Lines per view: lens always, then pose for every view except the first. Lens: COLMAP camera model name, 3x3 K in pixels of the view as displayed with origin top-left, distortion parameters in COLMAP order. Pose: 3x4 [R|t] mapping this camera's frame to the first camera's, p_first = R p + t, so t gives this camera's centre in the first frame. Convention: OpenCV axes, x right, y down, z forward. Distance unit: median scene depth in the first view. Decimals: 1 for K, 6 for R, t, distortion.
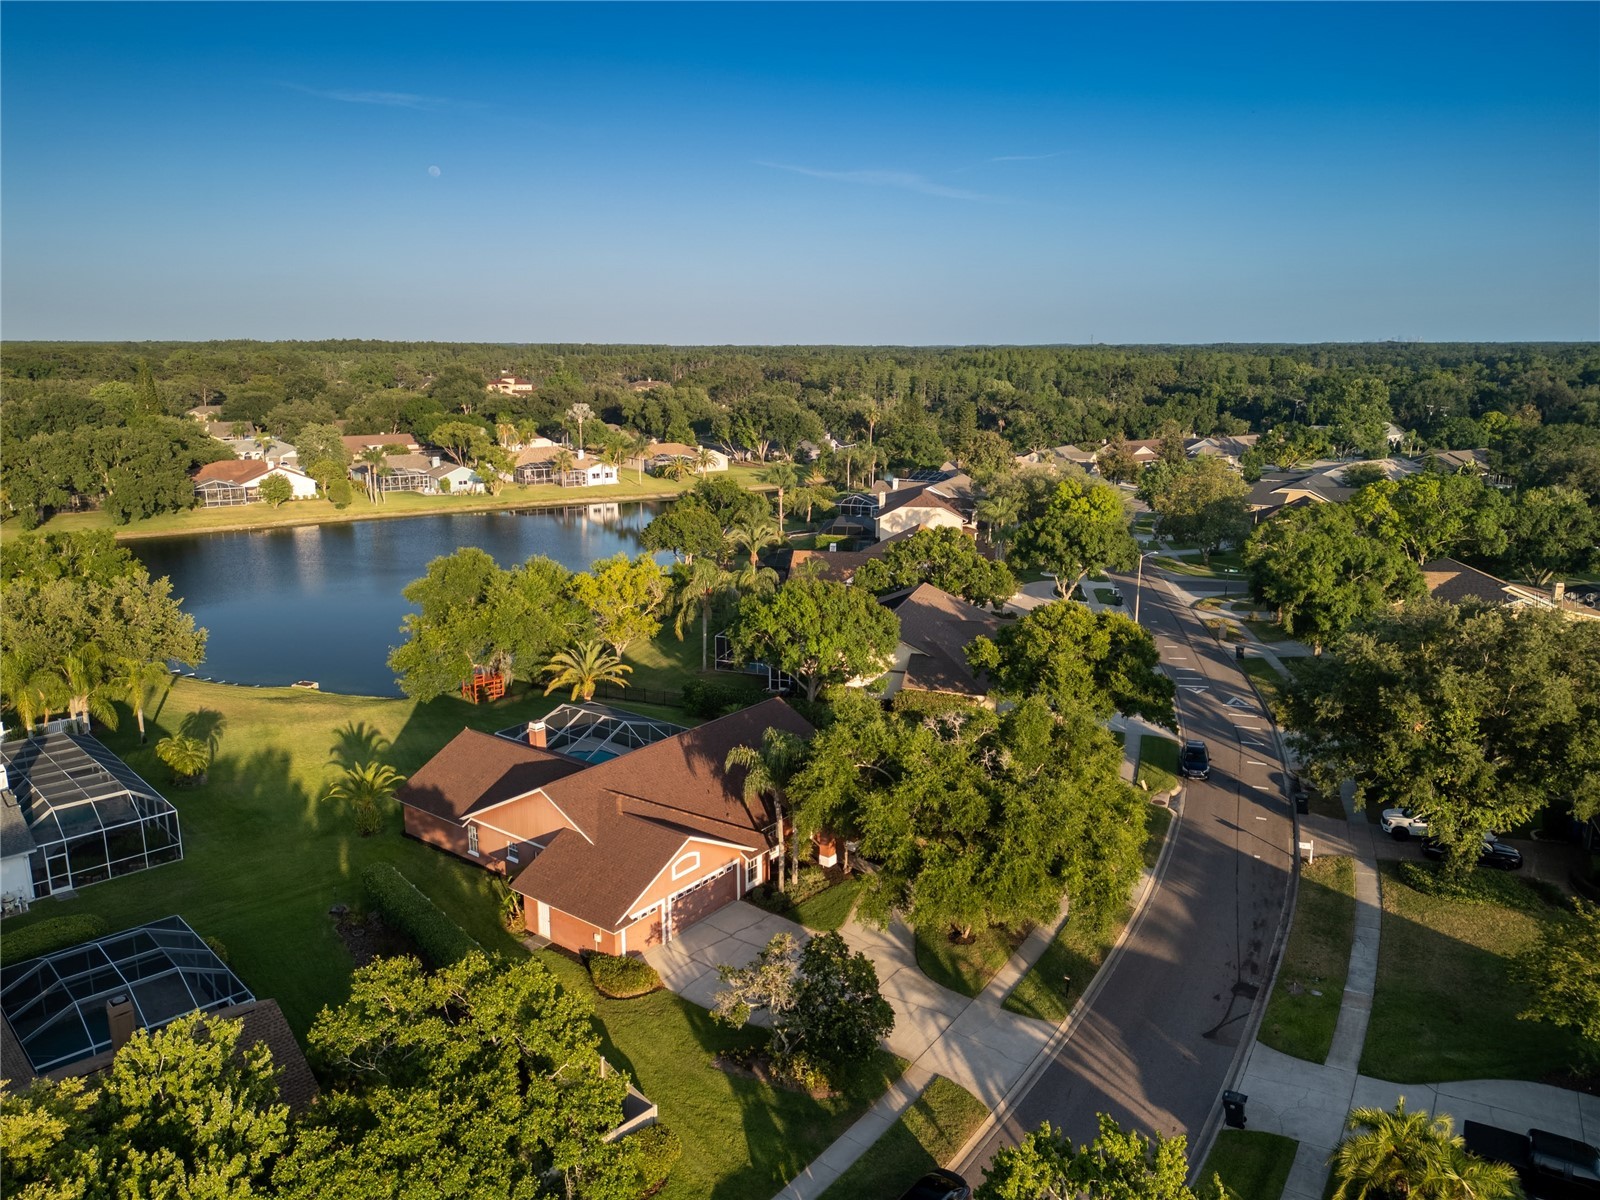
lens RADIAL K [[1134.6, 0, 788.6], [0, 1134.6, 621.2], [0, 0, 1]] dist [0.096552, -0.104698]
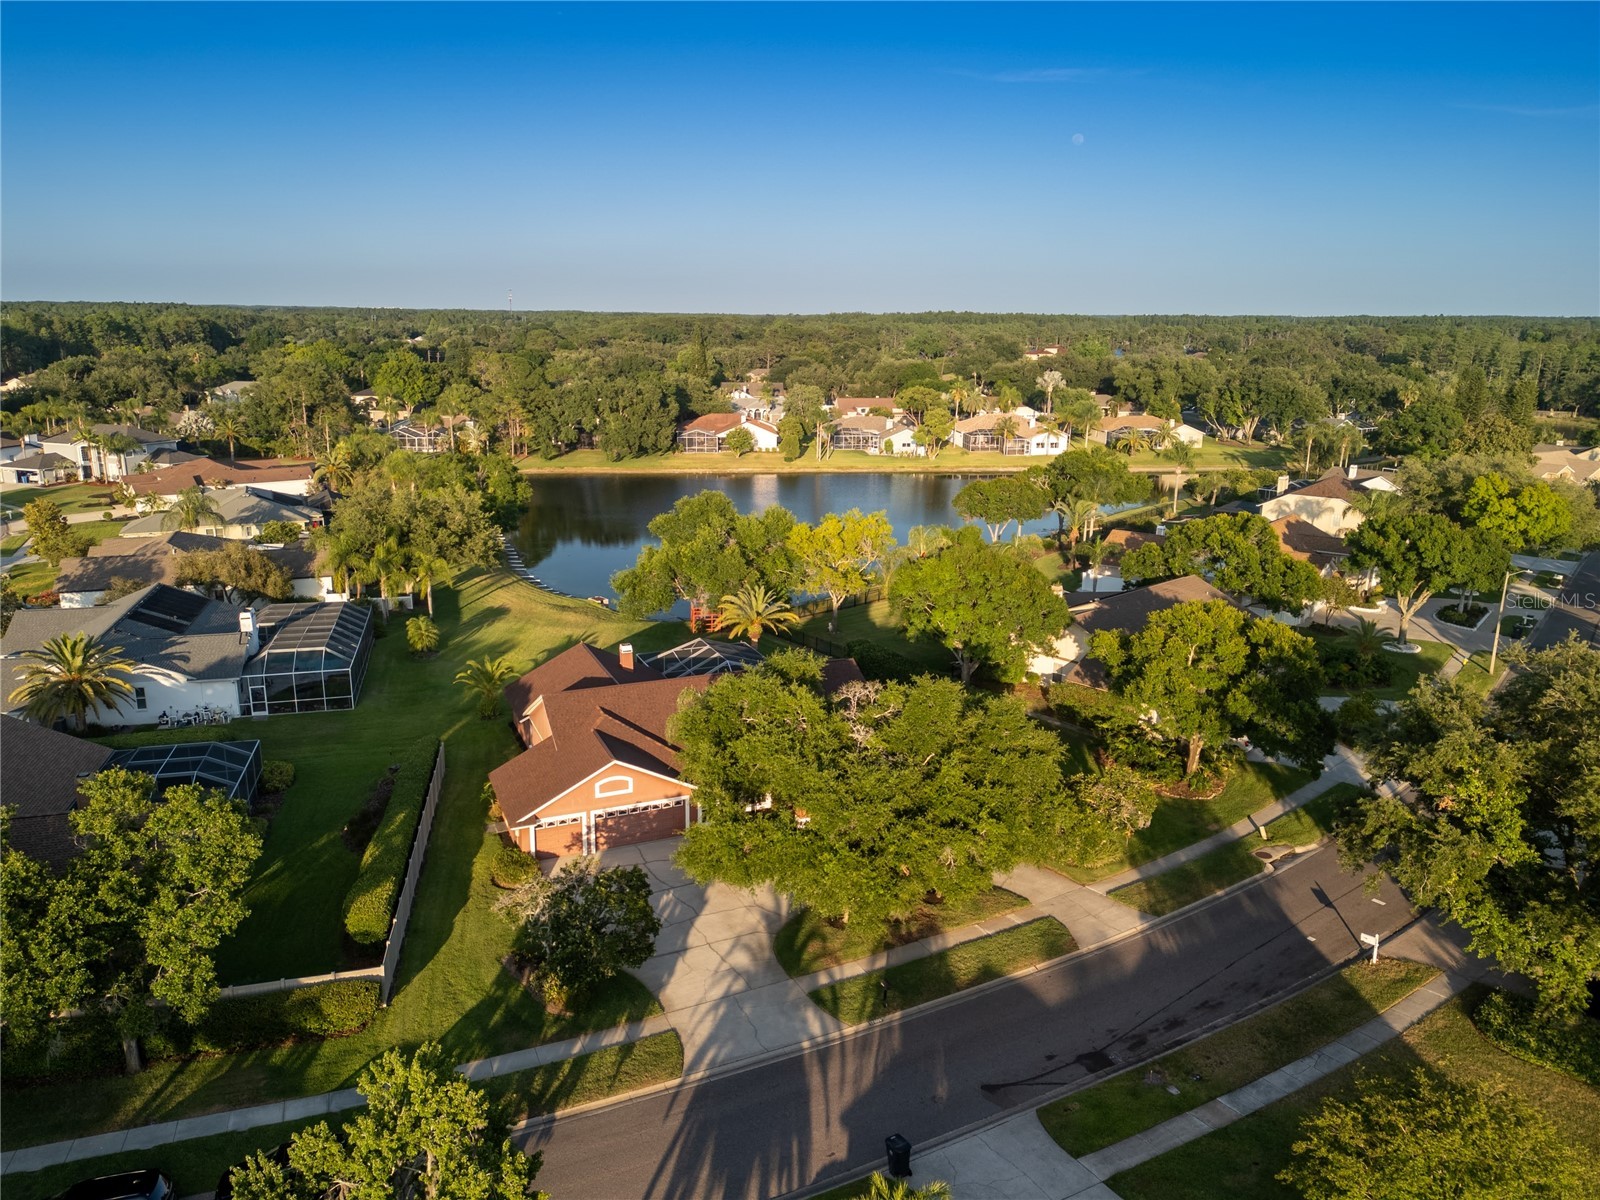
lens RADIAL K [[1134.6, 0, 788.6], [0, 1134.6, 621.2], [0, 0, 1]] dist [0.096552, -0.104698]
pose [[0.873262, 0.132917, -0.468771, 0.205919], [-0.122464, 0.991063, 0.052874, -0.005175], [0.471609, 0.011235, 0.881736, 0.057602]]
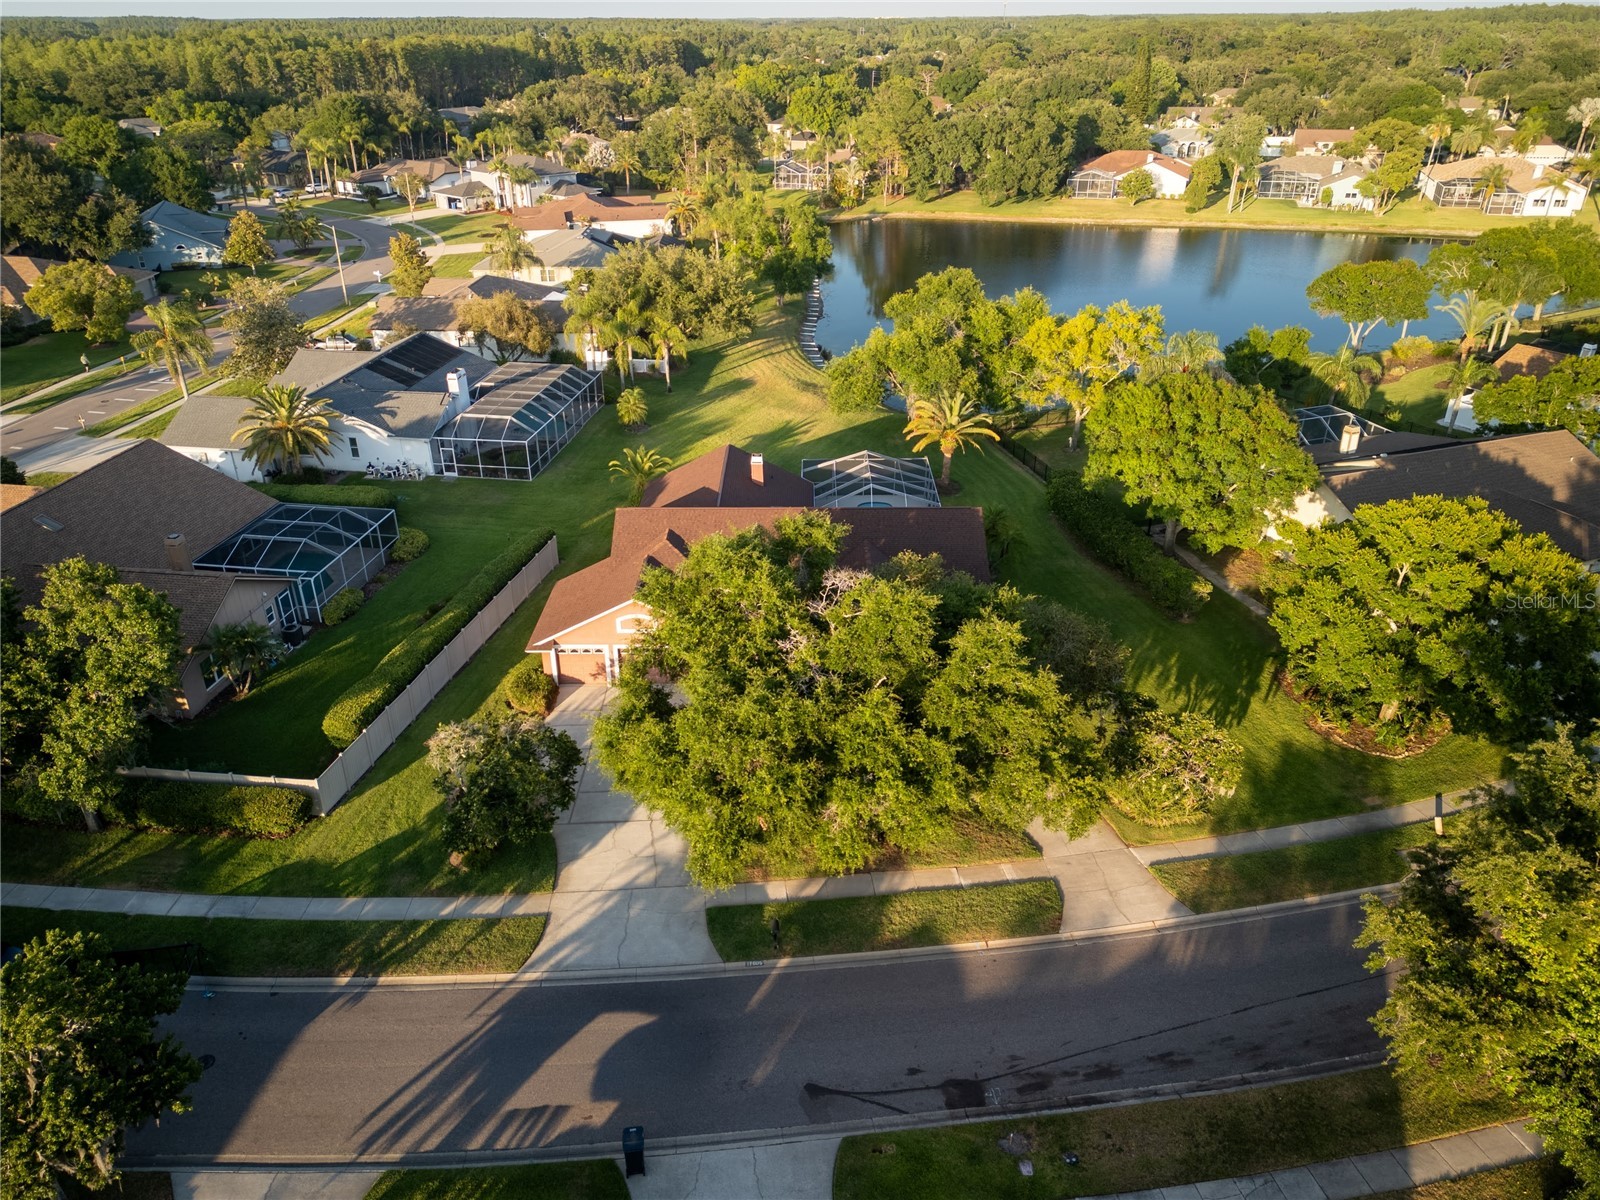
lens RADIAL K [[1101.4, 0, 800.0], [0, 1101.4, 600.0], [0, 0, 1]] dist [0.088897, -0.077221]
pose [[0.615050, 0.359744, -0.701639, 0.259117], [-0.180247, 0.930439, 0.319051, -0.053421], [0.767610, -0.069764, 0.637109, 0.197144]]
